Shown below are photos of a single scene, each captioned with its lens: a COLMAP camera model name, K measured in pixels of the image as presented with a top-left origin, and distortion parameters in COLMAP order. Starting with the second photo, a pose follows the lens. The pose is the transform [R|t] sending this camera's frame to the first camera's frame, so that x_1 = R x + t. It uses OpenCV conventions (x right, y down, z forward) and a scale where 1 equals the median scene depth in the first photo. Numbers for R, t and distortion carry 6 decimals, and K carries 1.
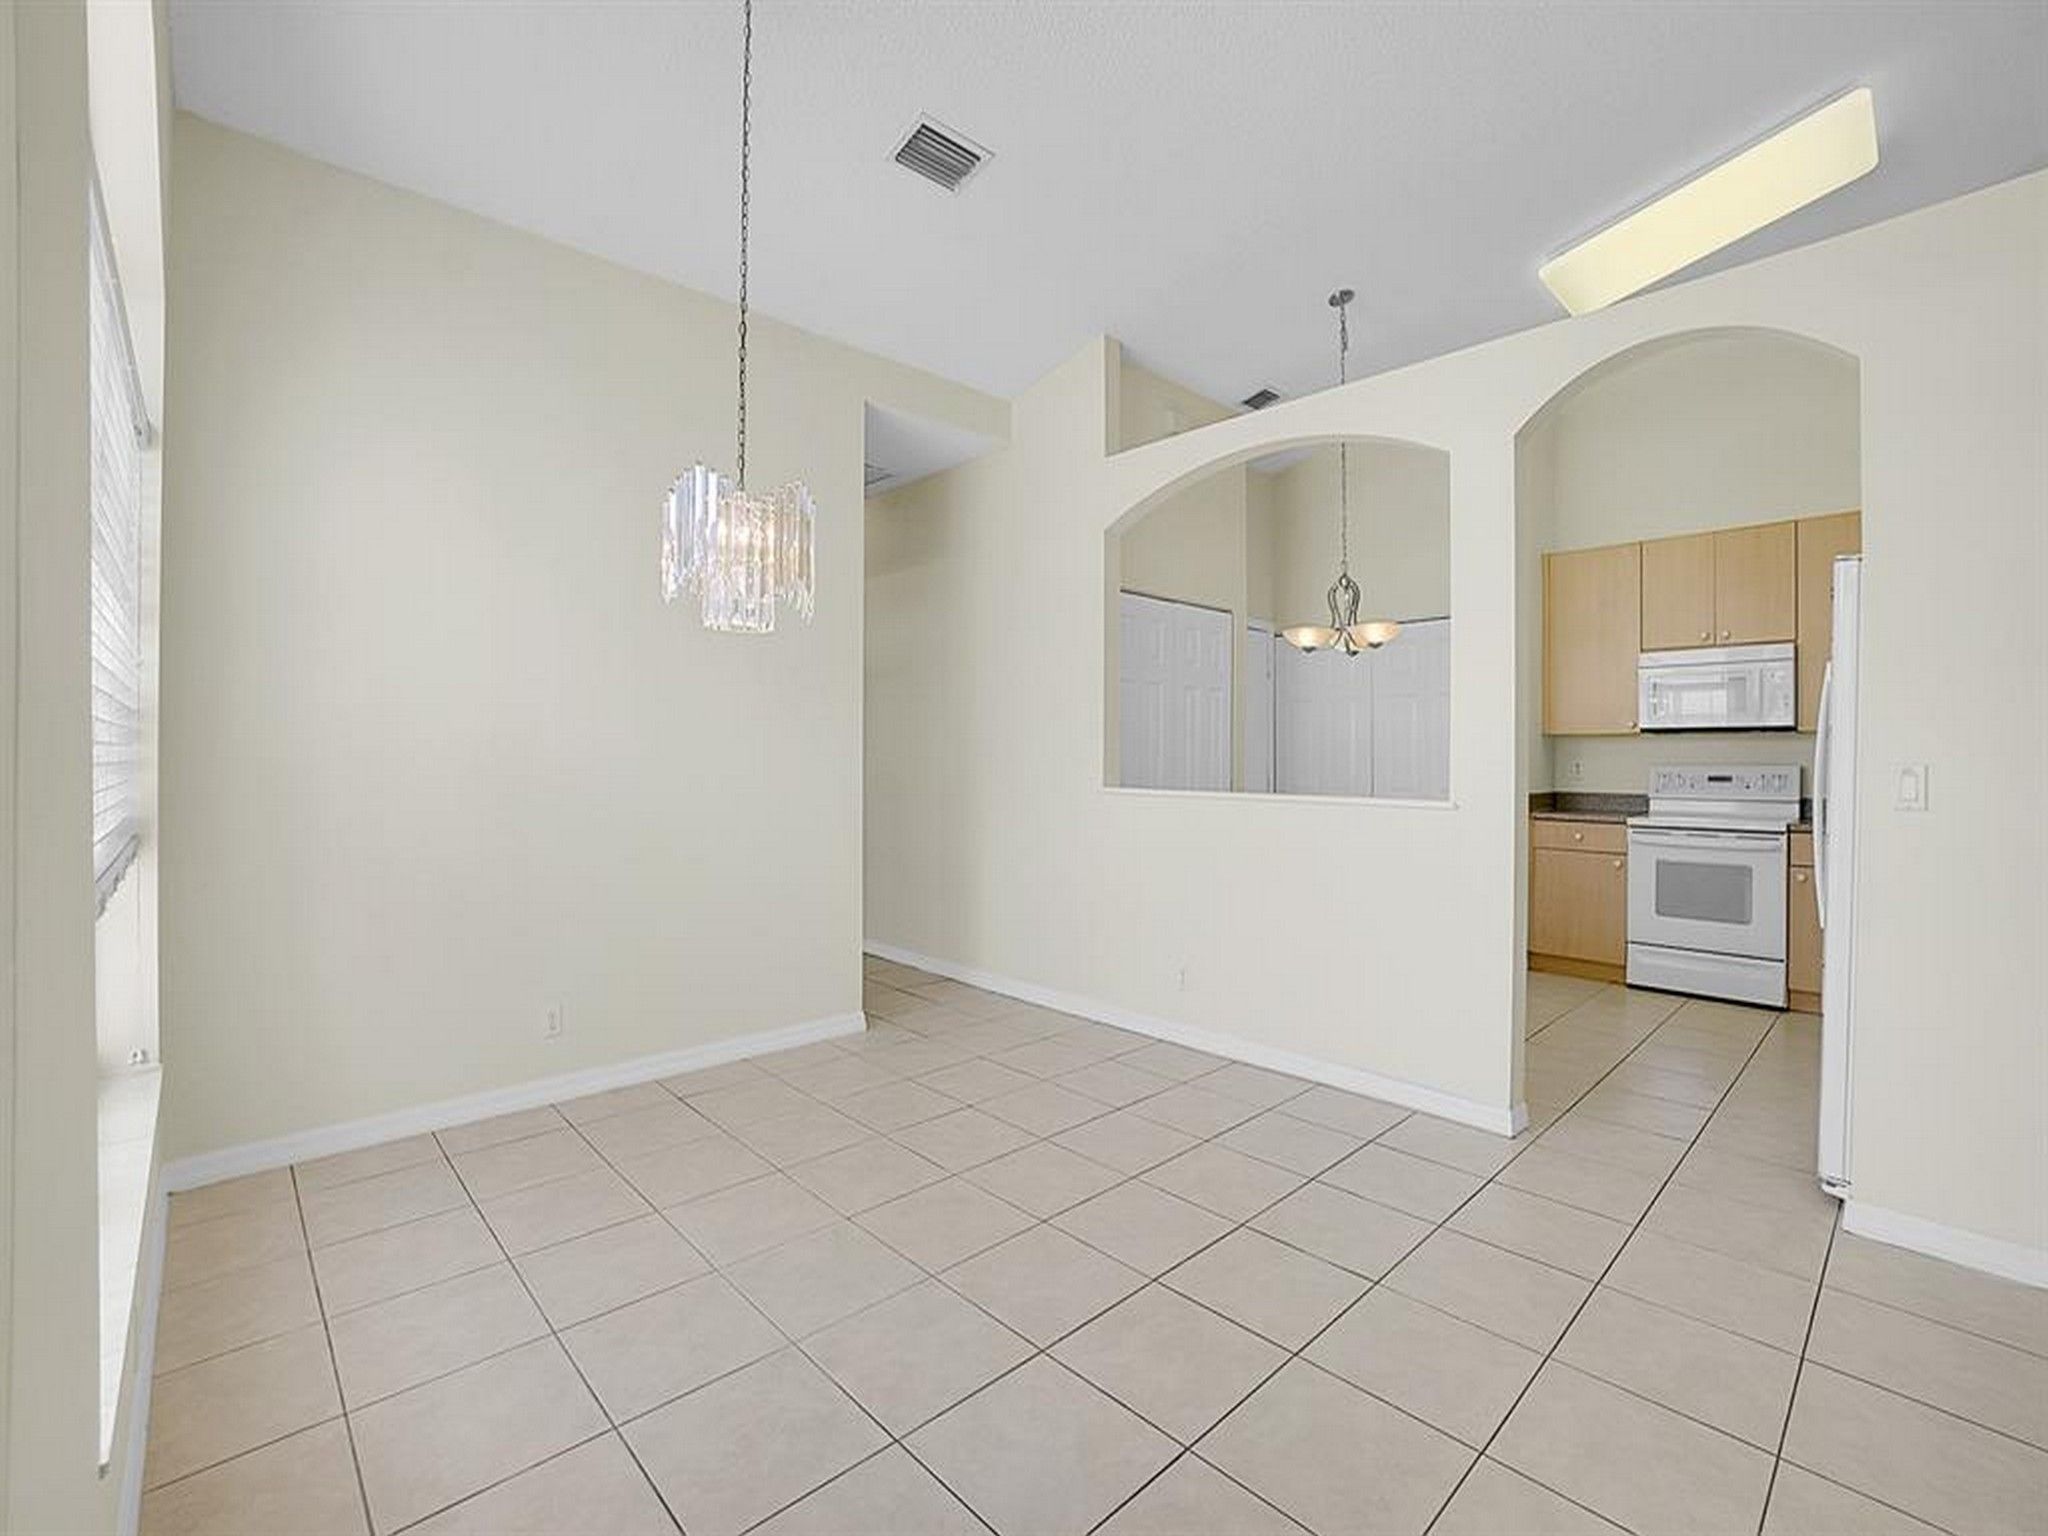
lens RADIAL K [[906.4, 0, 1014.1], [0, 906.4, 758.5], [0, 0, 1]] dist [-0.057748, 0.019405]
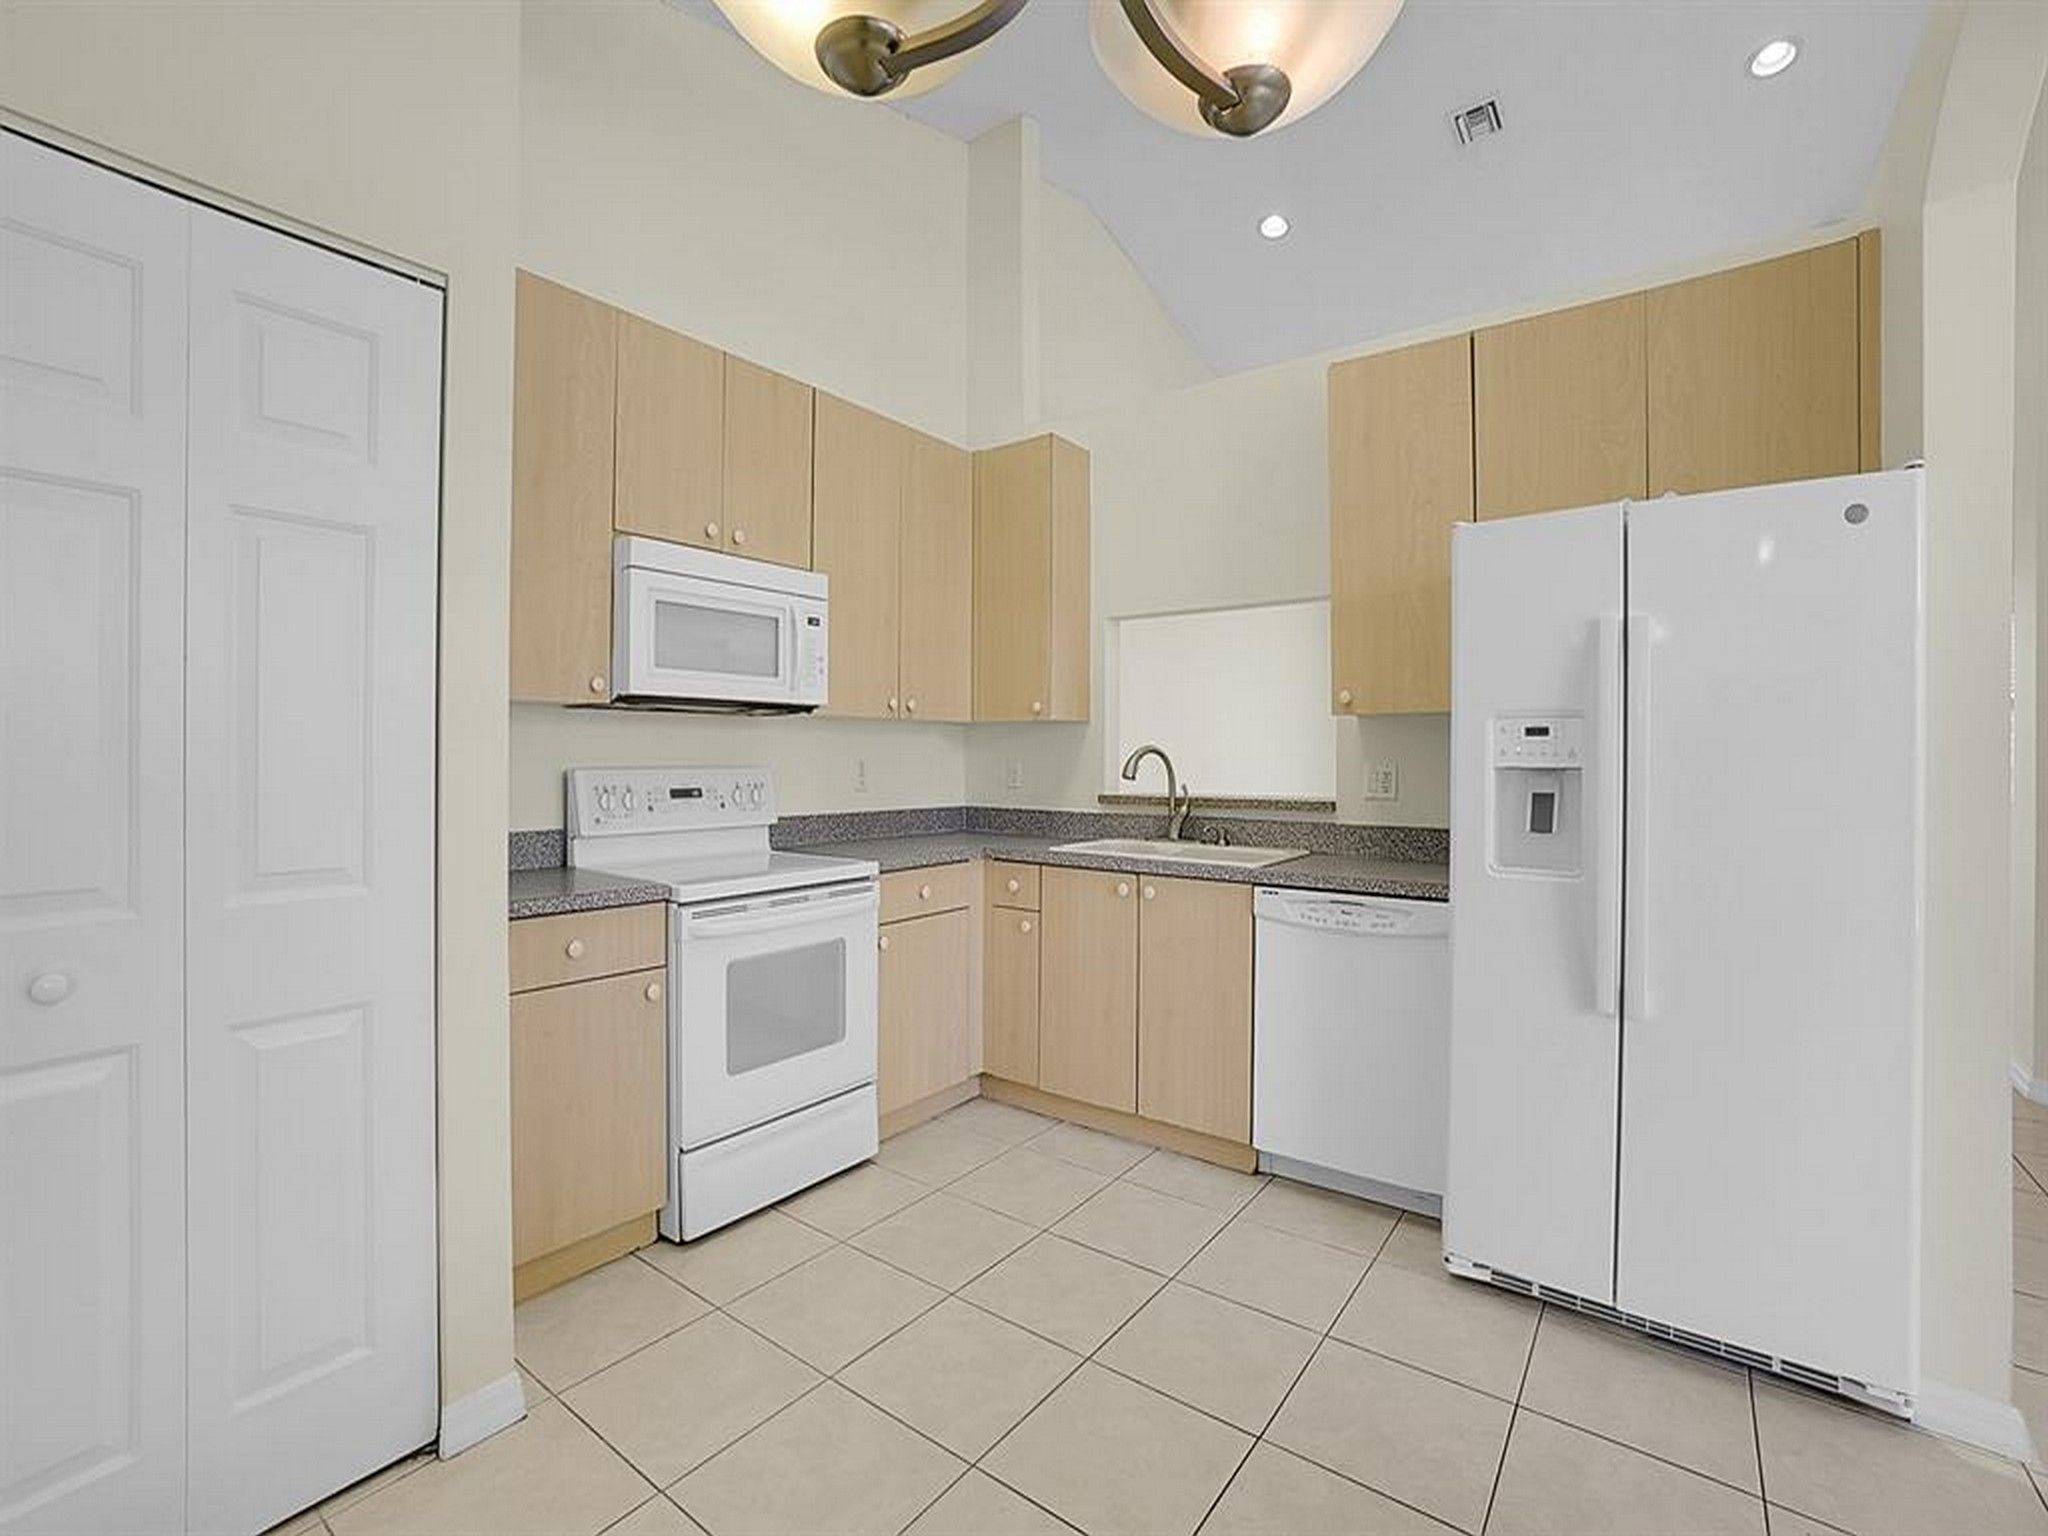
lens RADIAL K [[906.4, 0, 1014.1], [0, 906.4, 758.5], [0, 0, 1]] dist [-0.057748, 0.019405]
pose [[-0.172724, -0.005016, 0.984957, 0.204871], [-0.004258, 0.999981, 0.004345, -0.002229], [-0.984961, -0.003443, -0.172742, 0.910308]]
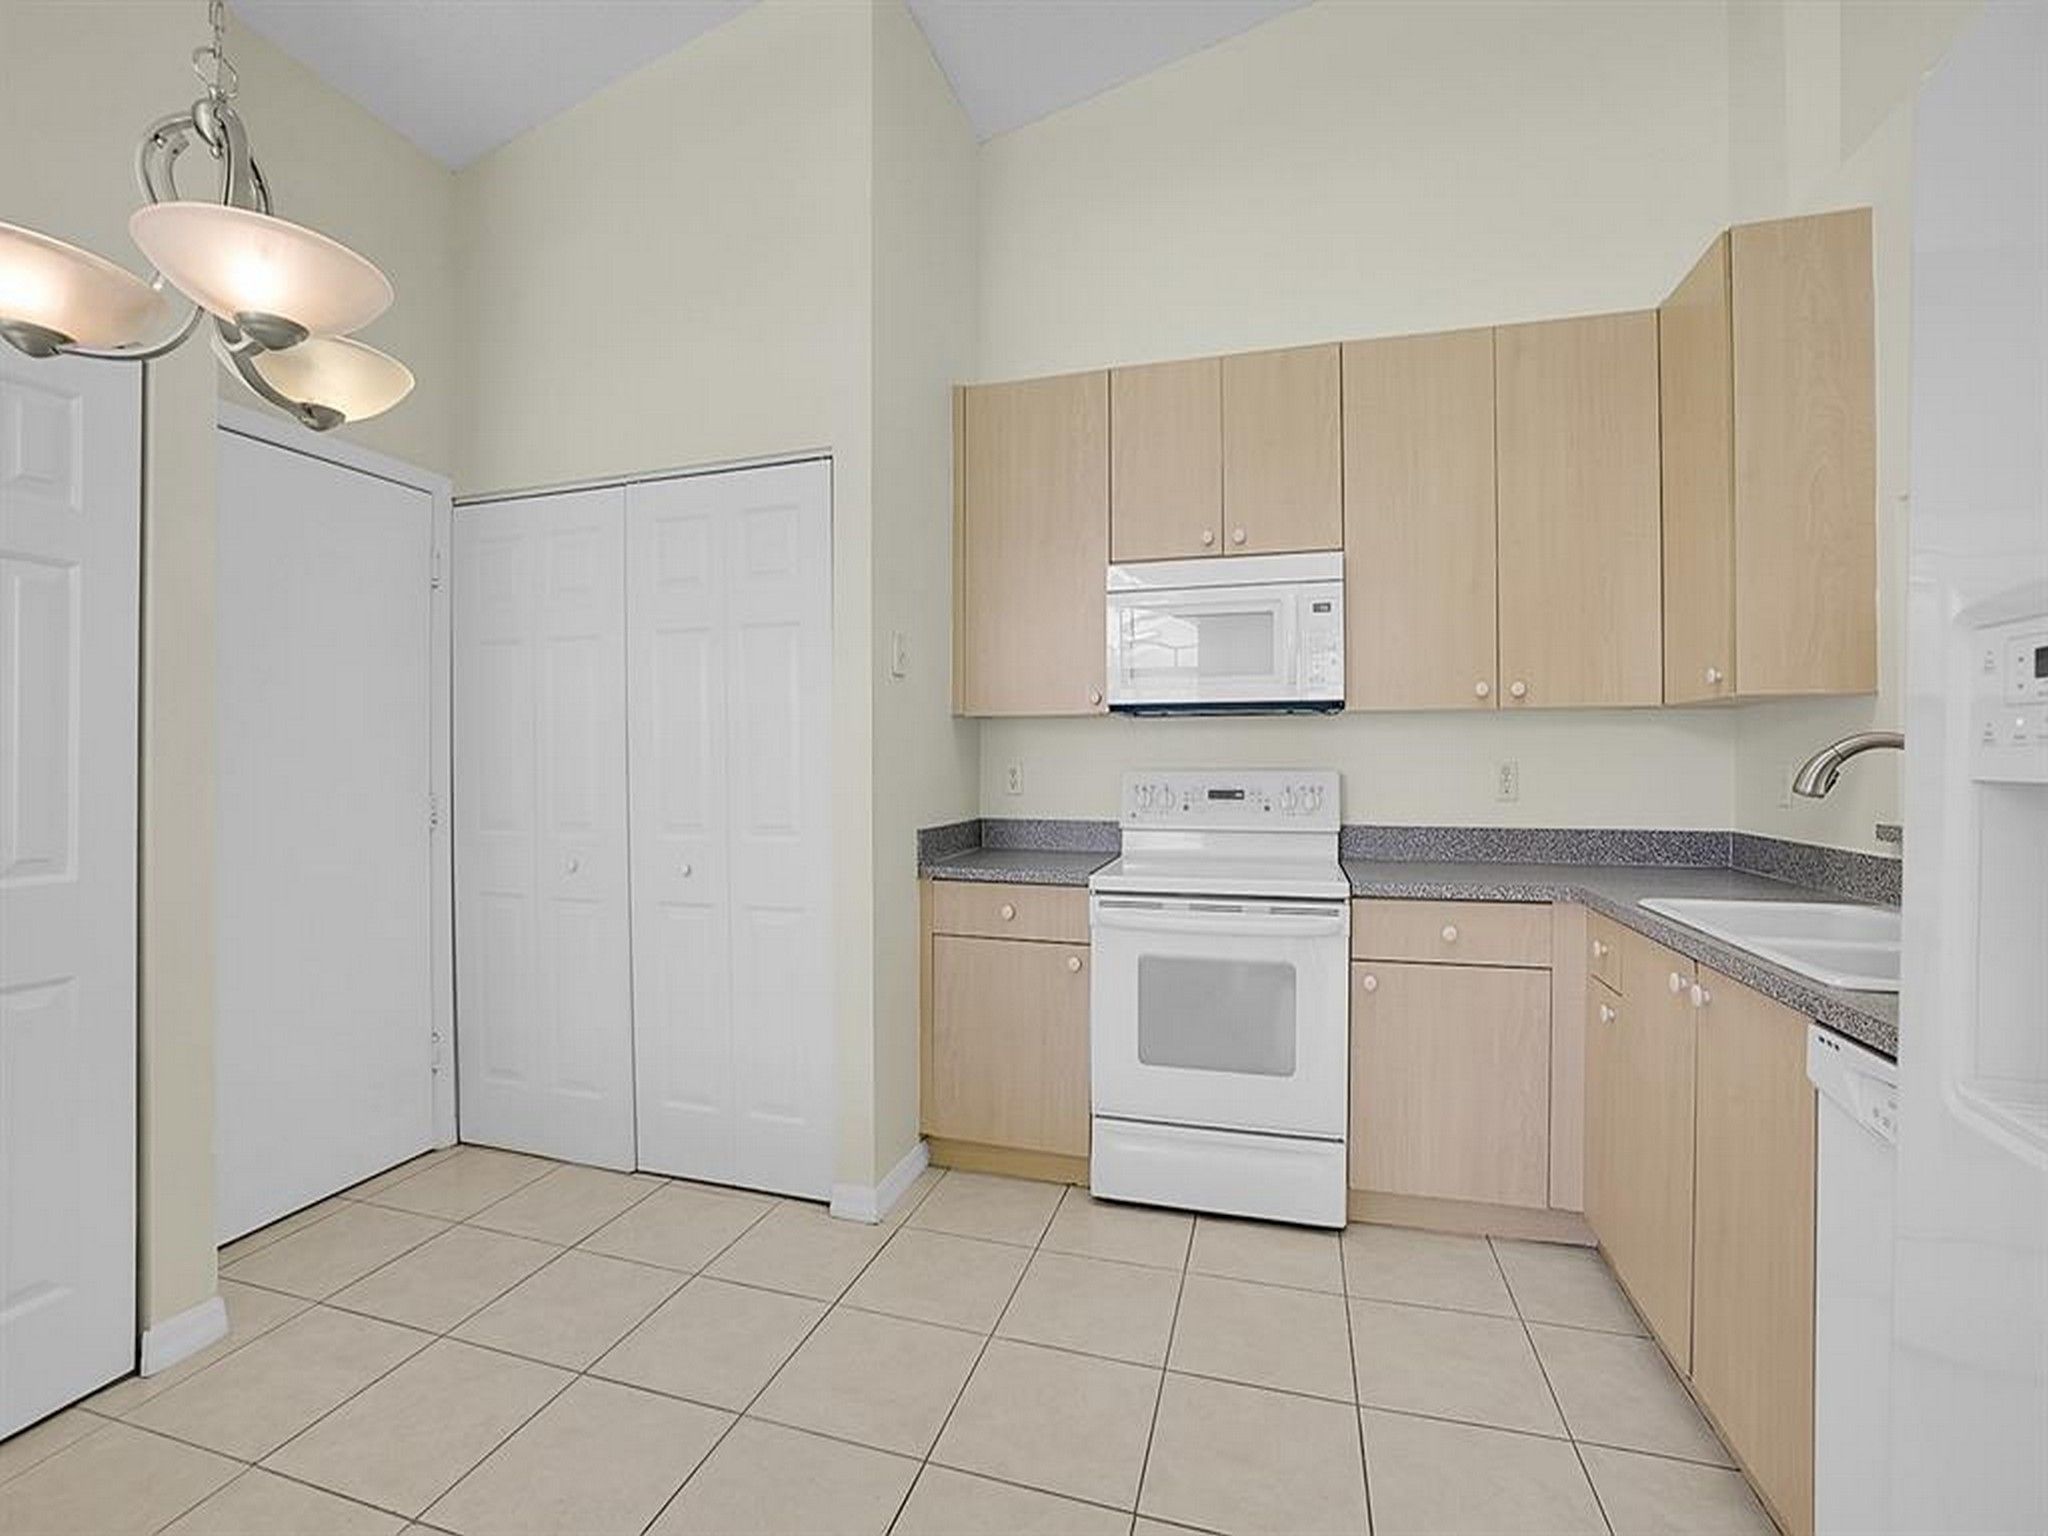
lens RADIAL K [[906.4, 0, 1014.1], [0, 906.4, 758.5], [0, 0, 1]] dist [-0.057748, 0.019405]
pose [[0.861847, -0.004073, 0.507152, 0.389749], [0.003906, 0.999991, 0.001393, -0.001674], [-0.507153, 0.000780, 0.861856, 0.570837]]
